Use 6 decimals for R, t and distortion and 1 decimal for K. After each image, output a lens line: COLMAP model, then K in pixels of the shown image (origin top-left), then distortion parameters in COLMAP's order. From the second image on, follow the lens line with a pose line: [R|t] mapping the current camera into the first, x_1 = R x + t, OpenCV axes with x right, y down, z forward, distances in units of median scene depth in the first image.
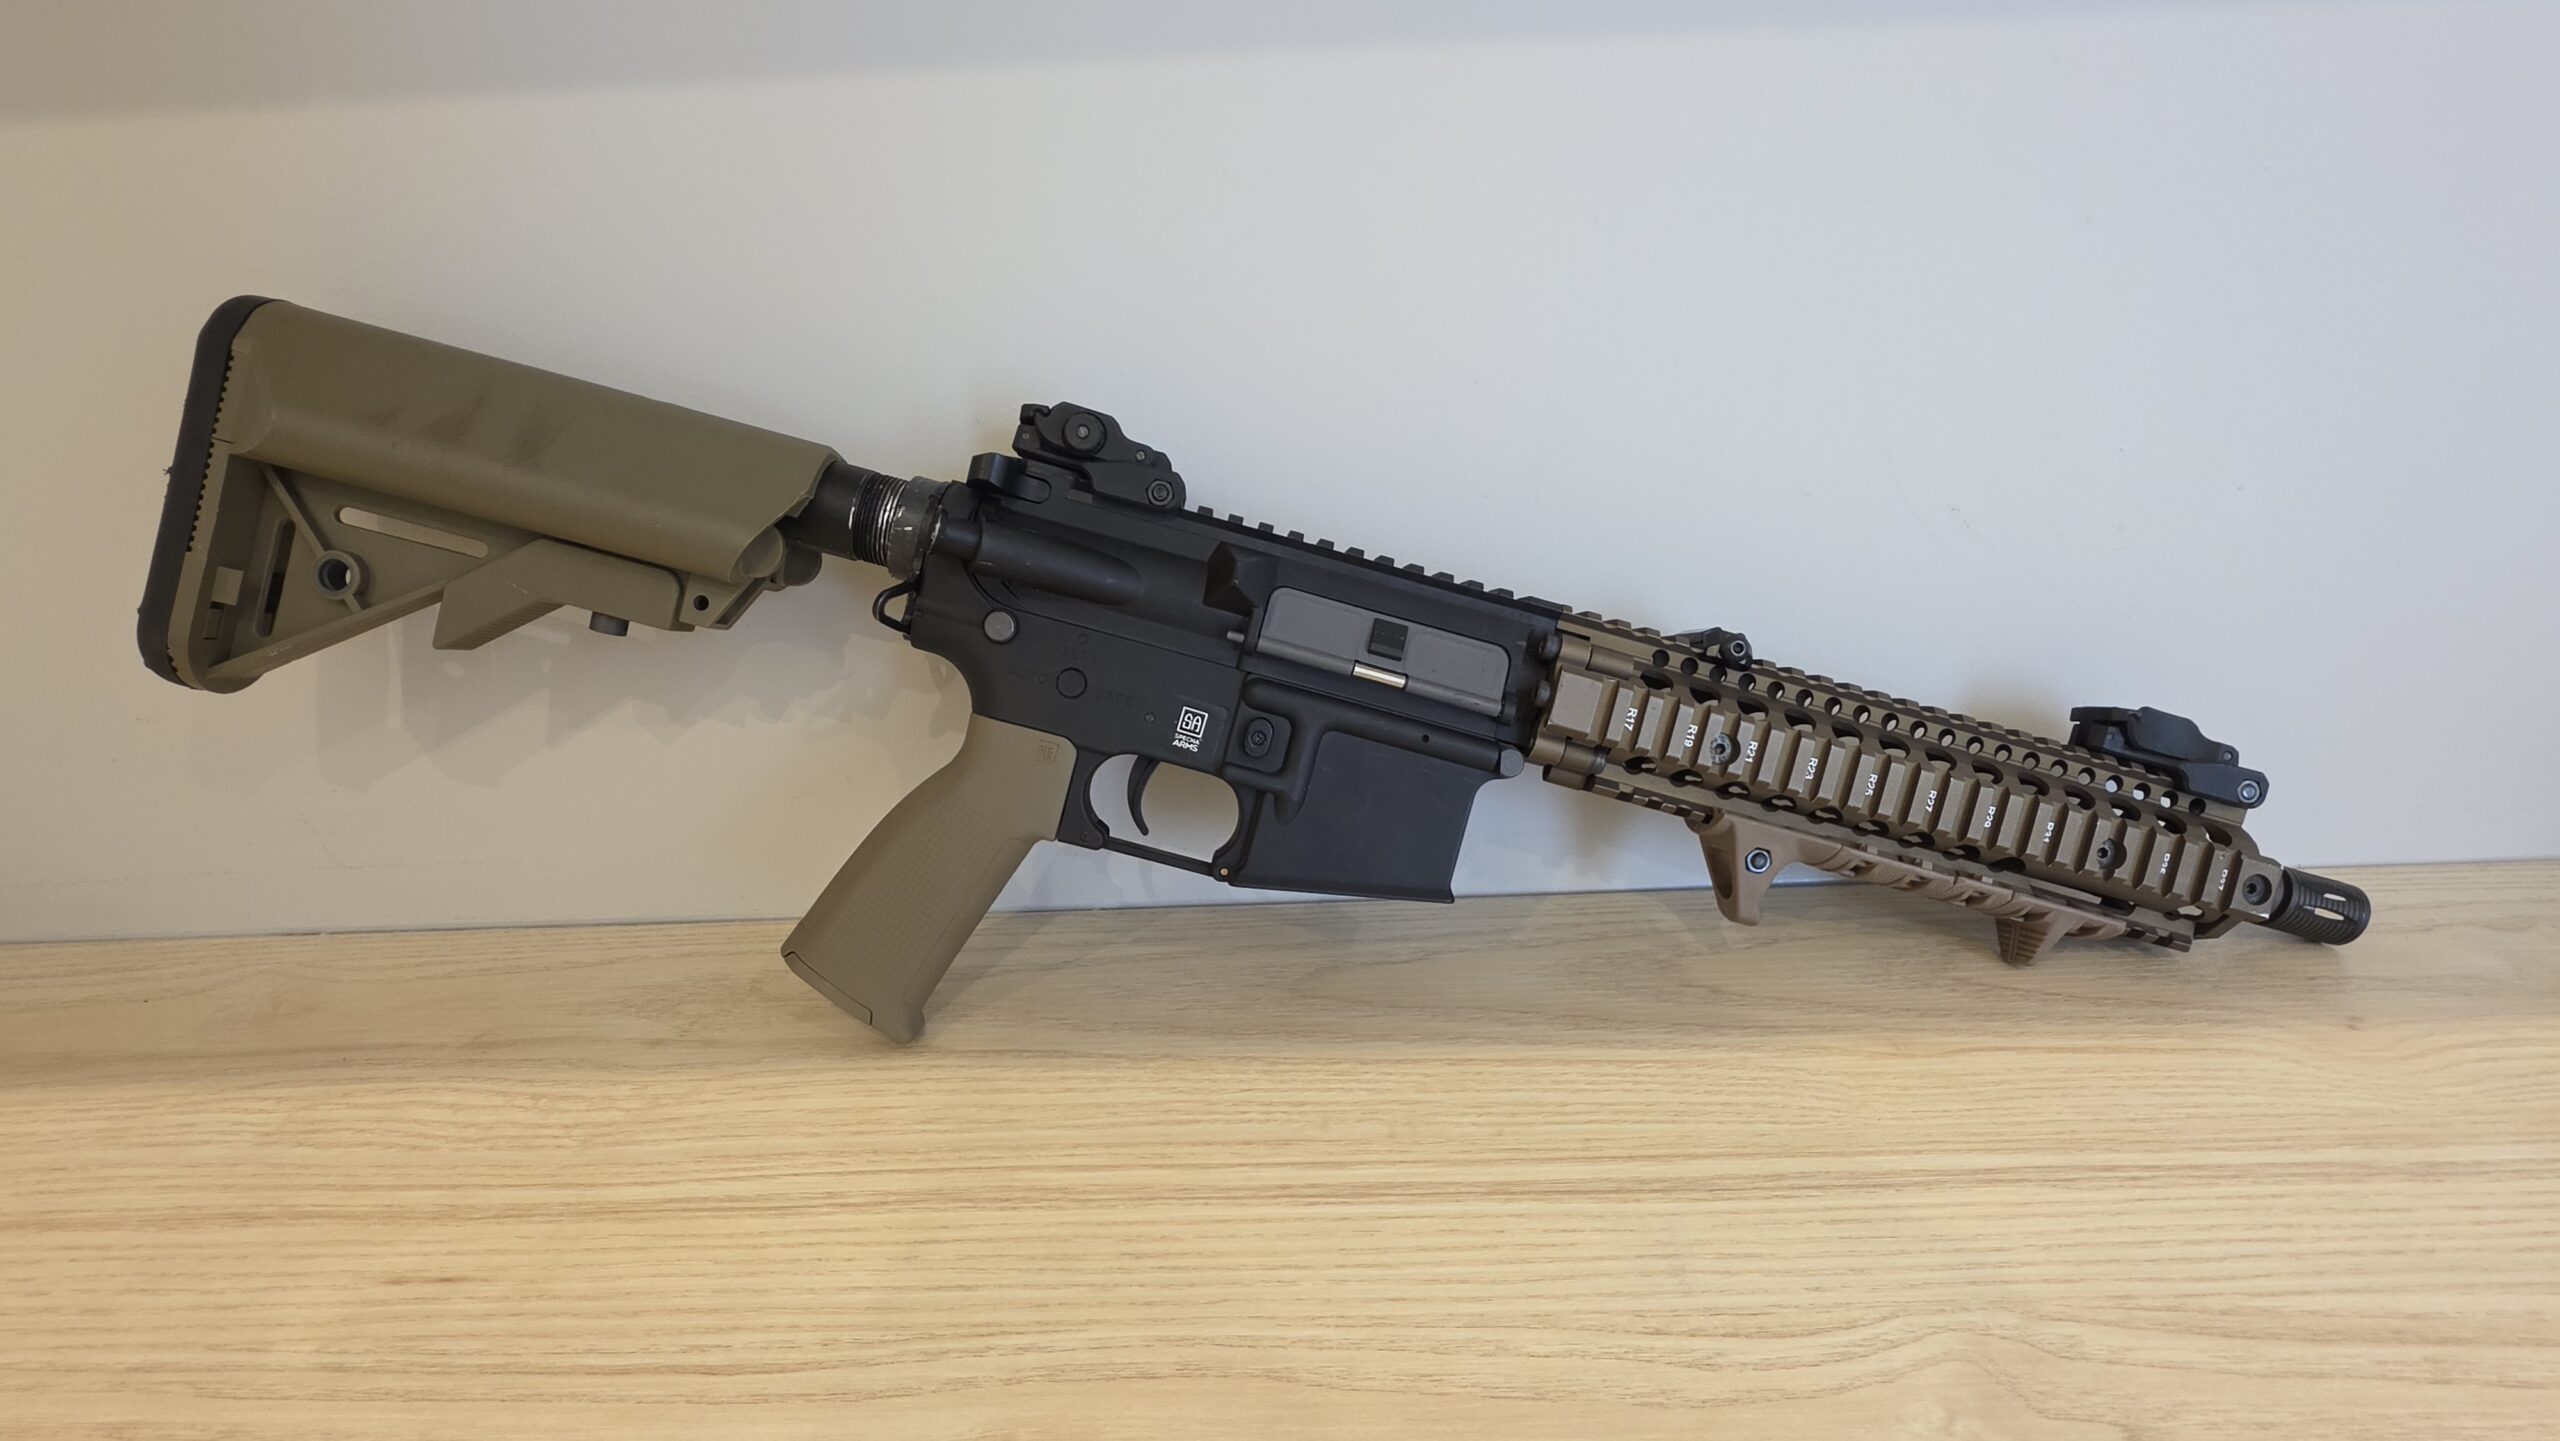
lens RADIAL K [[1232.1, 0, 1262.3], [0, 1232.1, 759.1], [0, 0, 1]] dist [-0.005731, 0.001615]
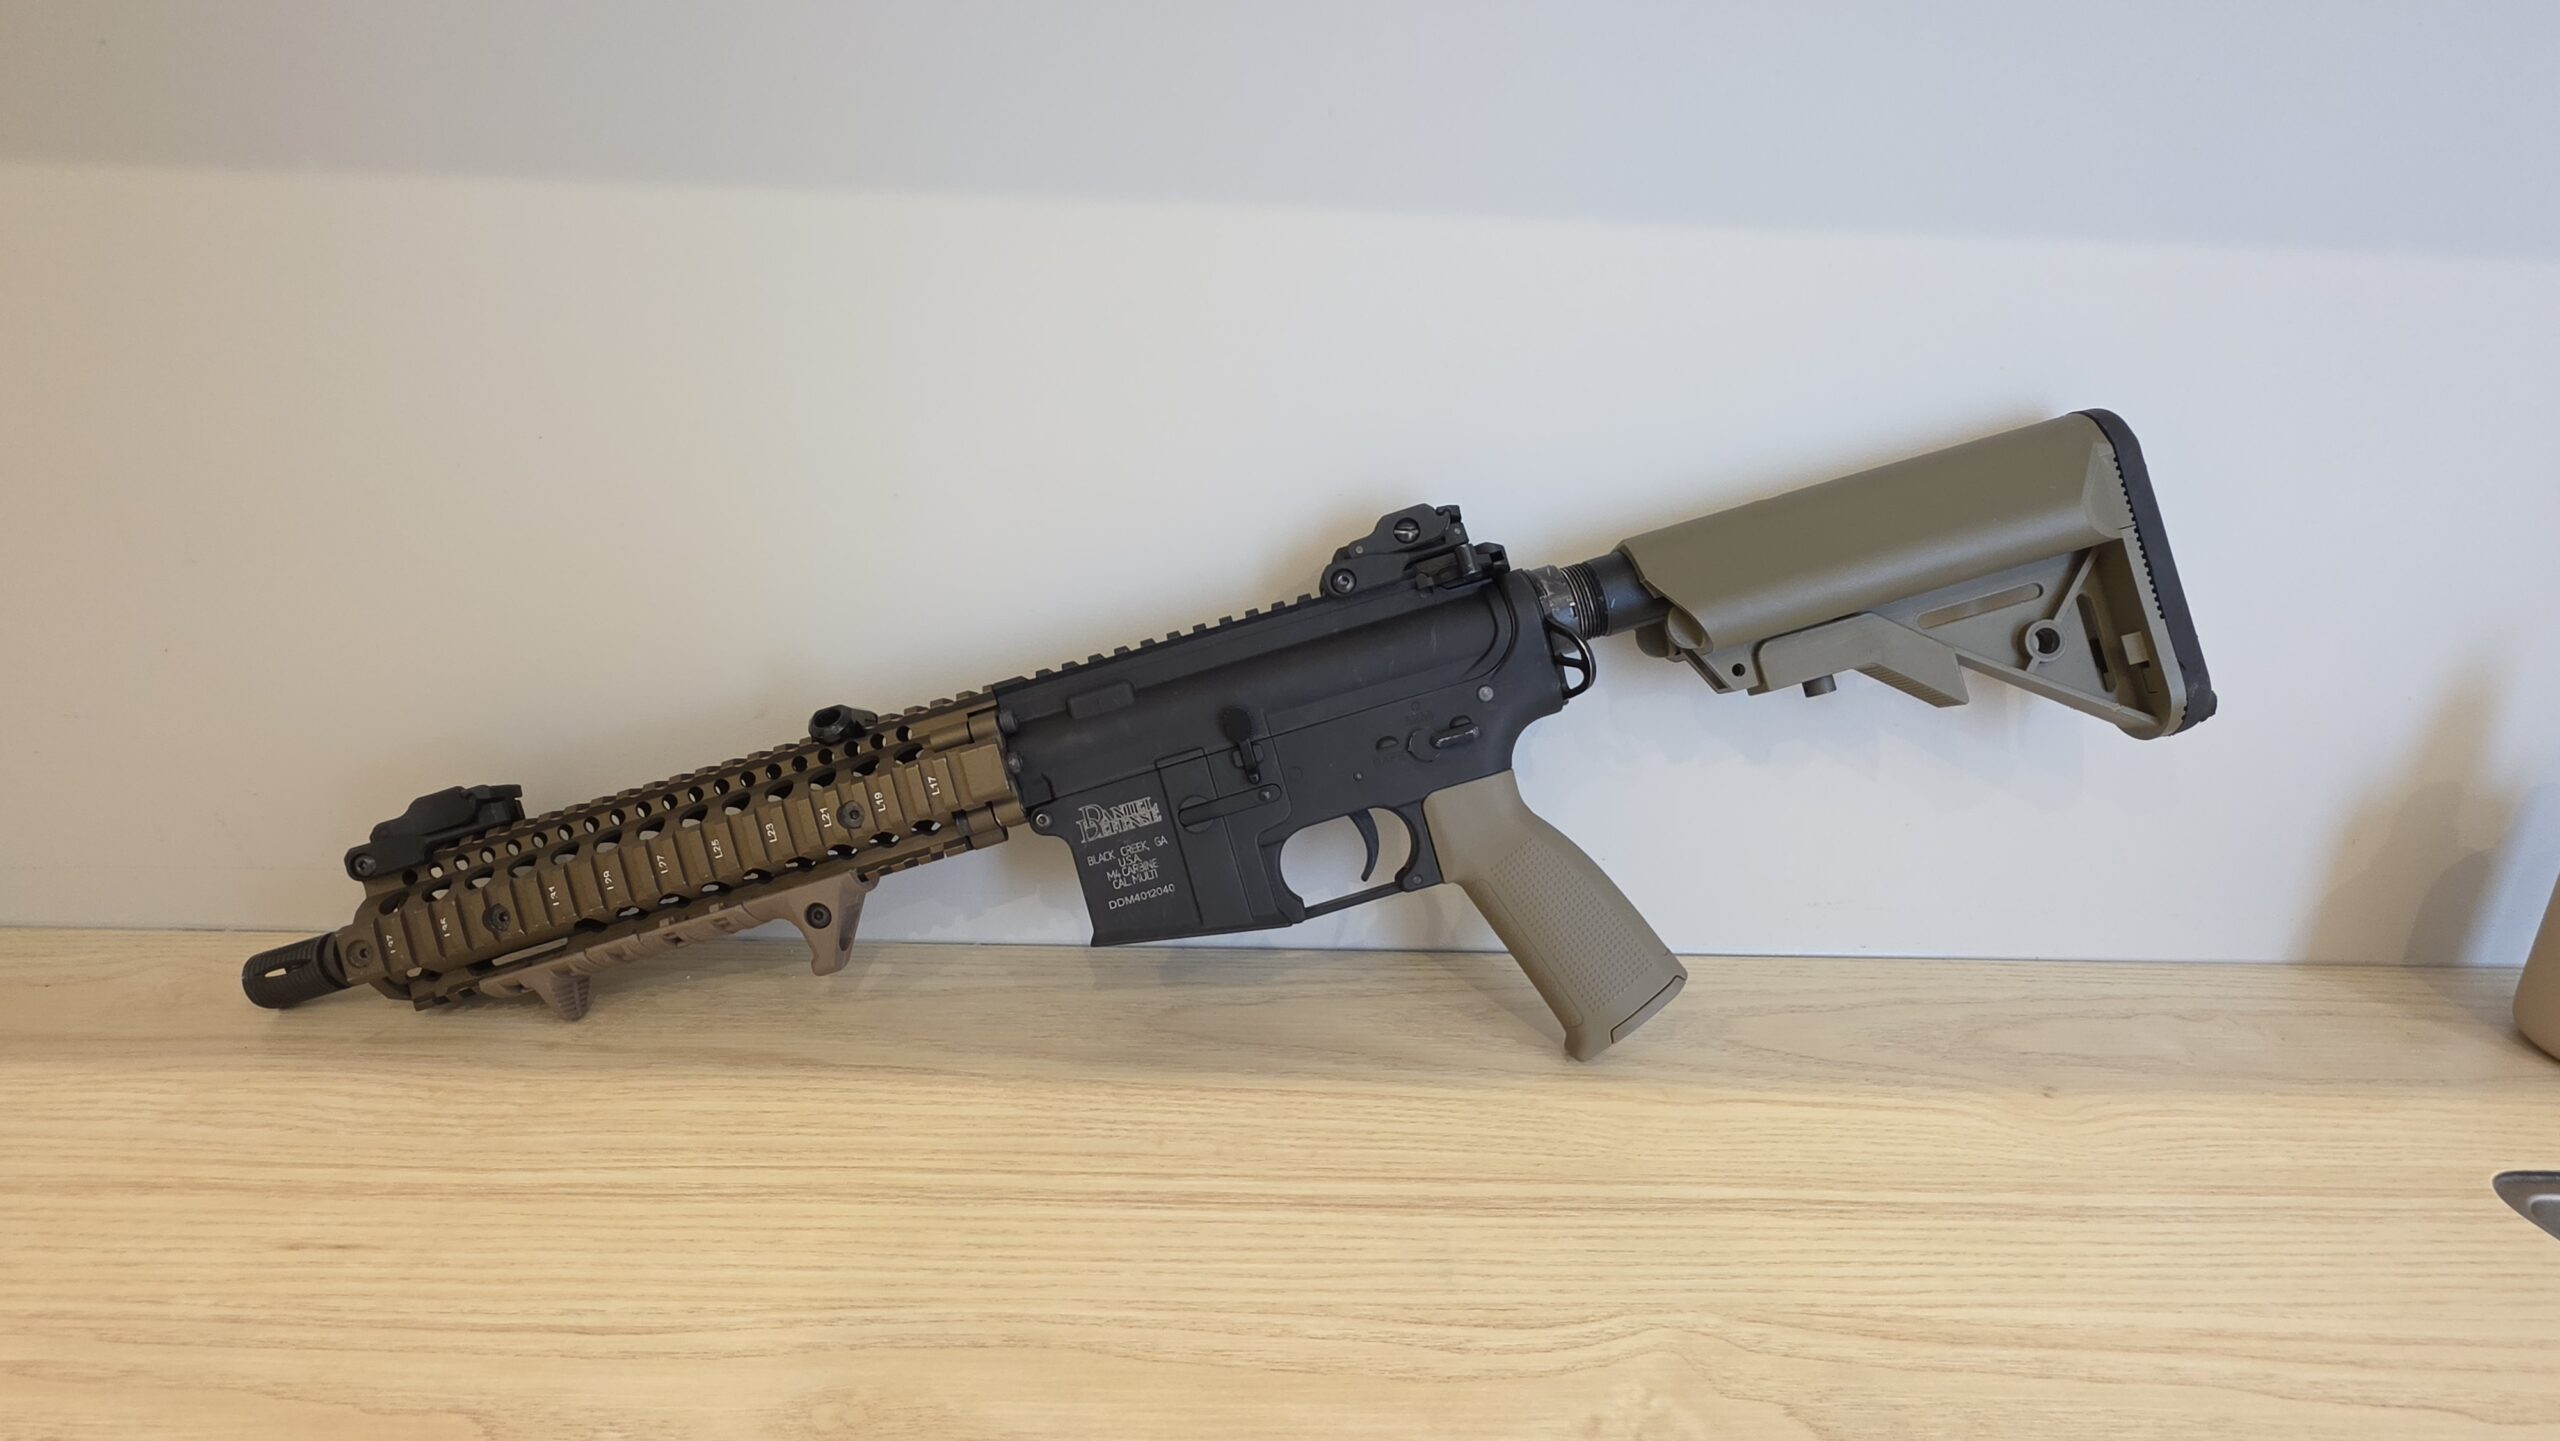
lens RADIAL K [[1232.1, 0, 1262.3], [0, 1232.1, 759.1], [0, 0, 1]] dist [-0.005731, 0.001615]
pose [[0.996320, 0.059442, 0.061750, 0.061154], [-0.056387, 0.997151, -0.050094, -0.000735], [-0.064552, 0.046428, 0.996834, -0.166227]]
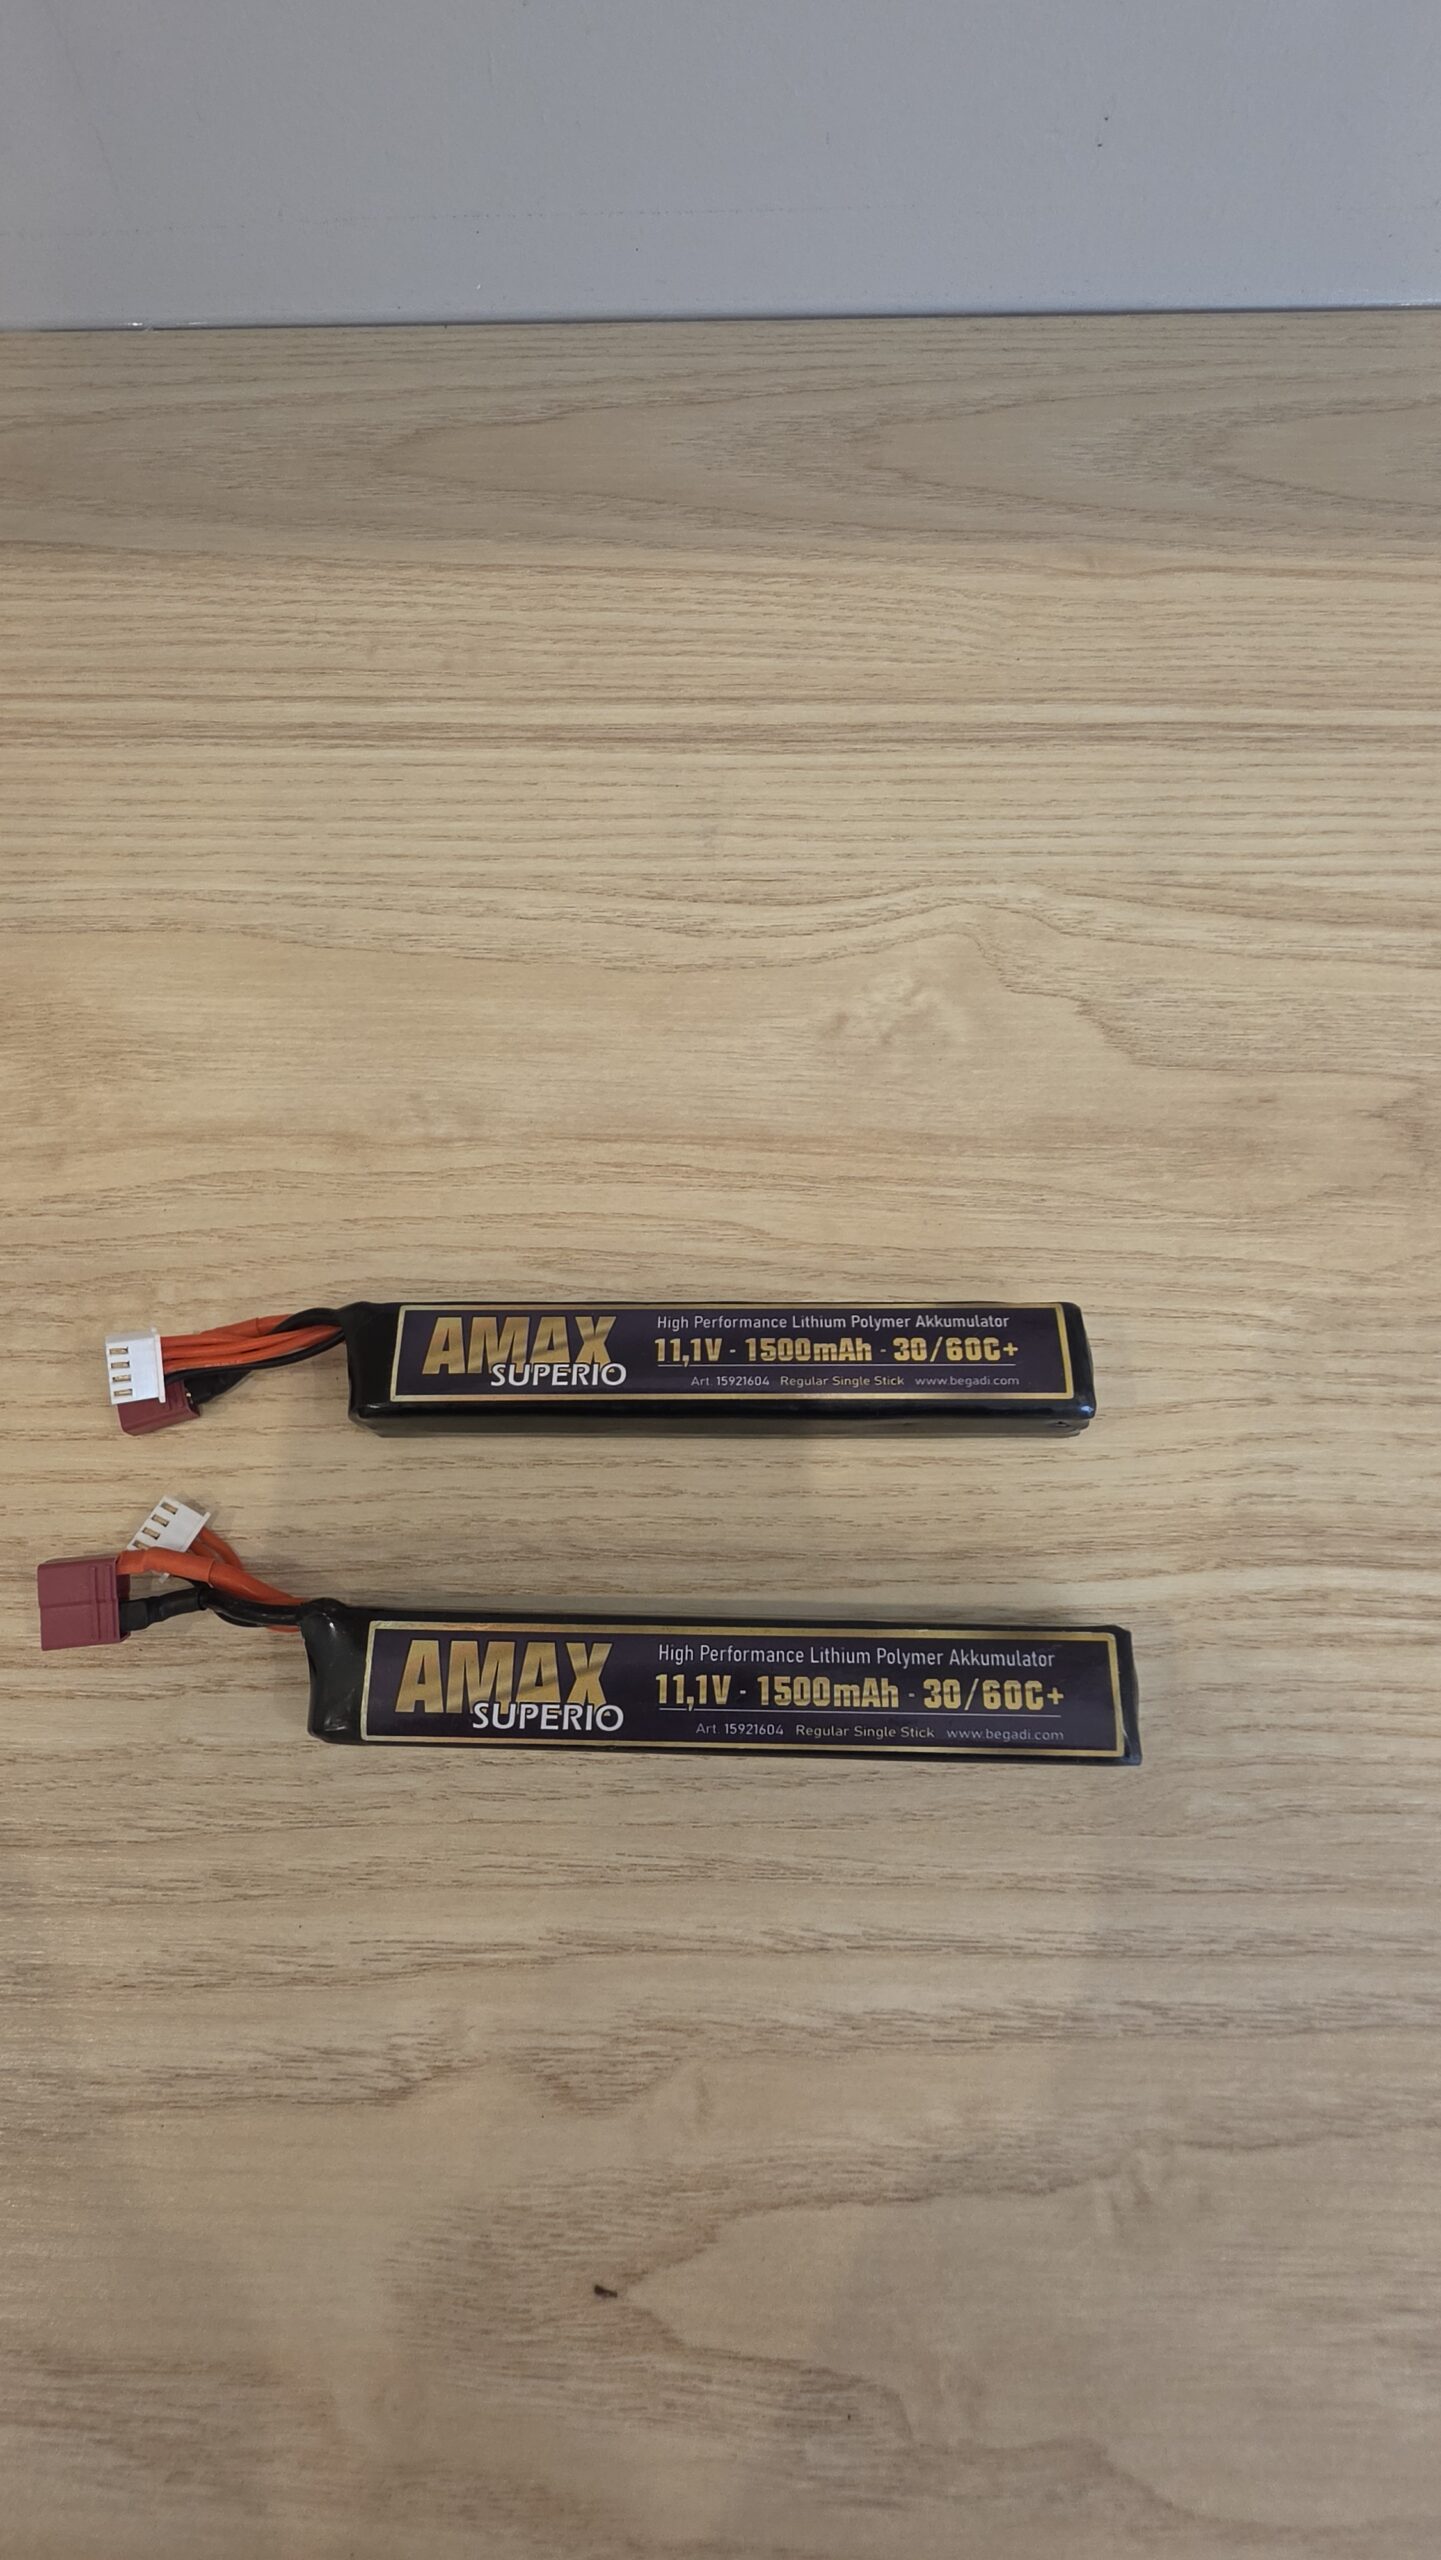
lens RADIAL K [[1232.1, 0, 720.5], [0, 1232.1, 1280.0], [0, 0, 1]] dist [-0.005731, 0.001615]
pose [[0.999767, 0.016100, 0.014367, 0.327340], [-0.021562, 0.718980, 0.694696, 0.019708], [0.000855, -0.694844, 0.719160, 0.109002]]
